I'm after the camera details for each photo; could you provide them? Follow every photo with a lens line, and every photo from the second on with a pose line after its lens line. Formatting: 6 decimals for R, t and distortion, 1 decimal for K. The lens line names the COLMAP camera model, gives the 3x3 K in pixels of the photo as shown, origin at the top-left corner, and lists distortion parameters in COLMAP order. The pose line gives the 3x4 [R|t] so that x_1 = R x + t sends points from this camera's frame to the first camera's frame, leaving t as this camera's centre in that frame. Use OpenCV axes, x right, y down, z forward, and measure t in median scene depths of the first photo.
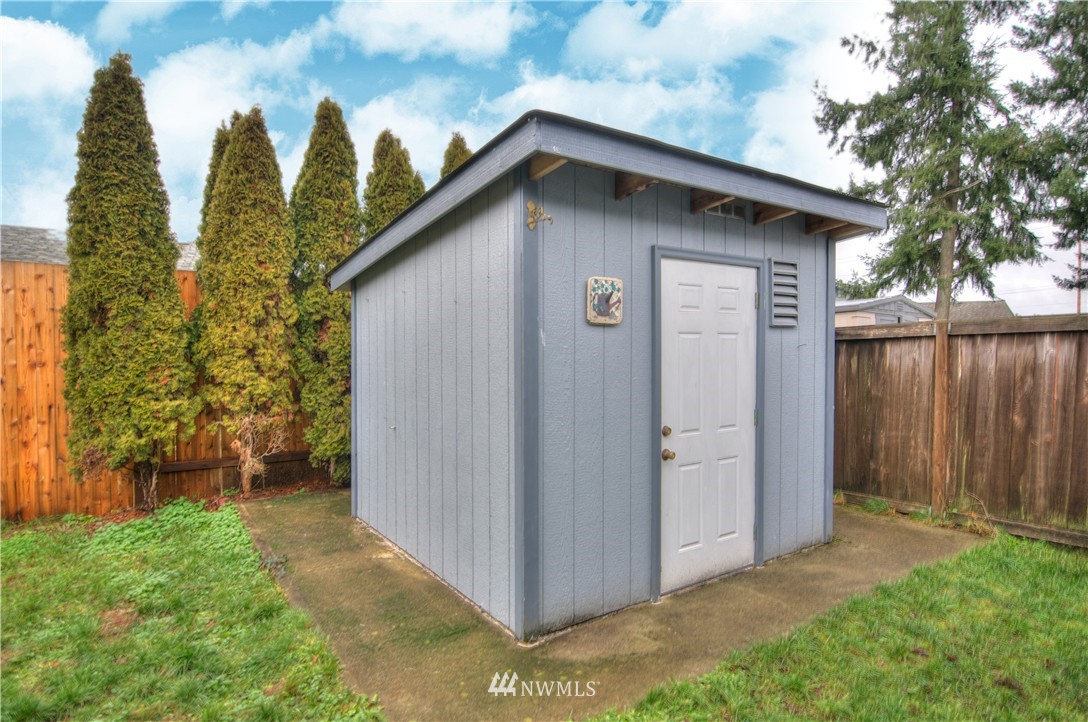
lens RADIAL K [[597.4, 0, 547.0], [0, 597.4, 369.7], [0, 0, 1]] dist [-0.002441, -0.012439]
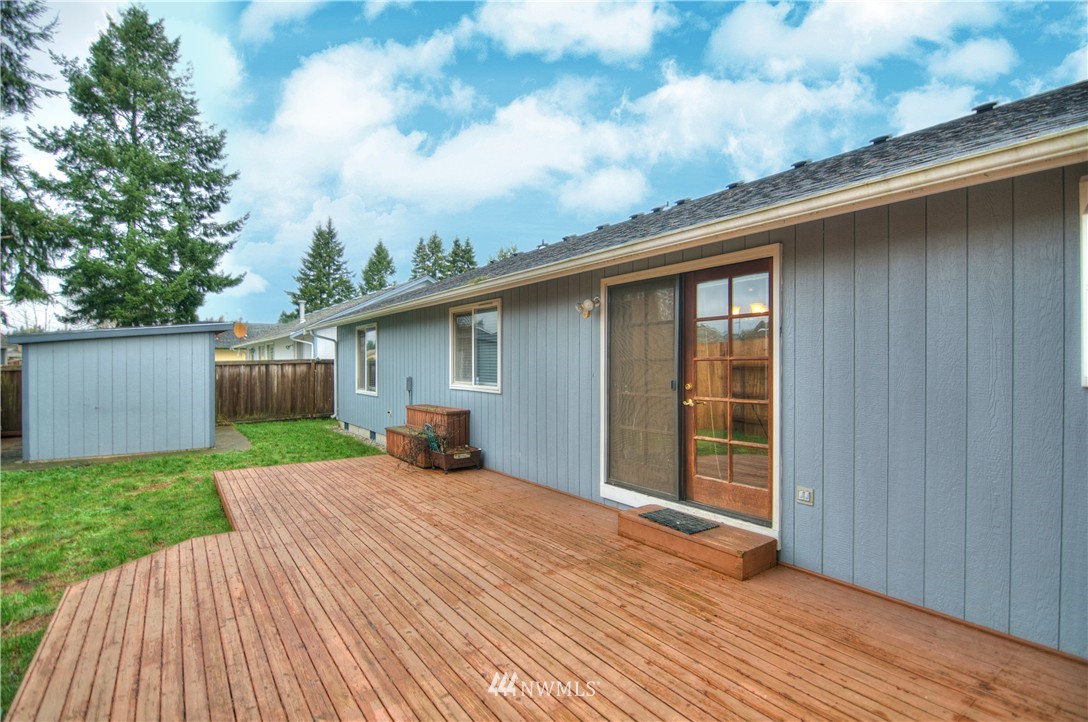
lens RADIAL K [[526.1, 0, 544.6], [0, 526.1, 369.3], [0, 0, 1]] dist [-0.006363, -0.009788]
pose [[-0.032233, -0.011555, 0.999414, -2.141030], [0.031239, 0.999433, 0.012563, -0.014663], [-0.998992, 0.031626, -0.031854, -0.646449]]
